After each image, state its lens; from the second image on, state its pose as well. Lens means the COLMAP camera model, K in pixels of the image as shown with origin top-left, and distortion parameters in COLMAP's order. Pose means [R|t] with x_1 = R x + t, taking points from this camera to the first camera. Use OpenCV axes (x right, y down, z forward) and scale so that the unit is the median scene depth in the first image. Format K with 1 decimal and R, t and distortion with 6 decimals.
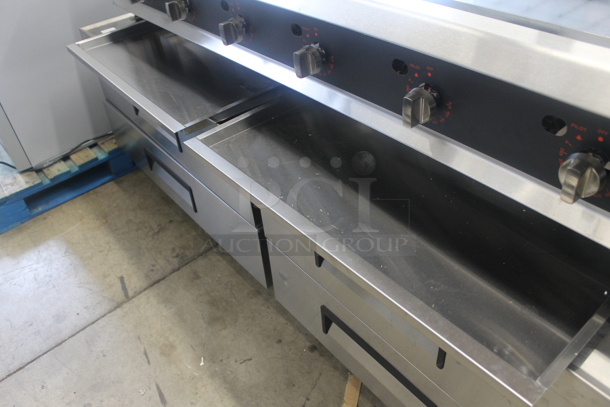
lens RADIAL K [[511.6, 0, 307.7], [0, 511.6, 202.6], [0, 0, 1]] dist [-0.121694, 0.085644]
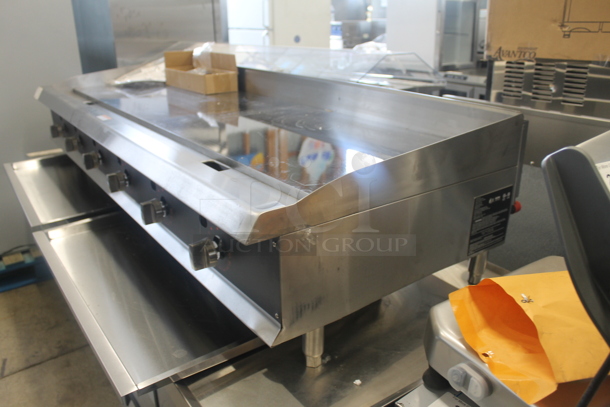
lens RADIAL K [[511.6, 0, 302.5], [0, 511.6, 203.4], [0, 0, 1]] dist [-0.121694, 0.085644]
pose [[0.995965, 0.083574, -0.032690, 0.300287], [-0.089562, 0.948618, -0.303485, 0.089612], [0.005647, 0.305188, 0.952275, -0.160777]]
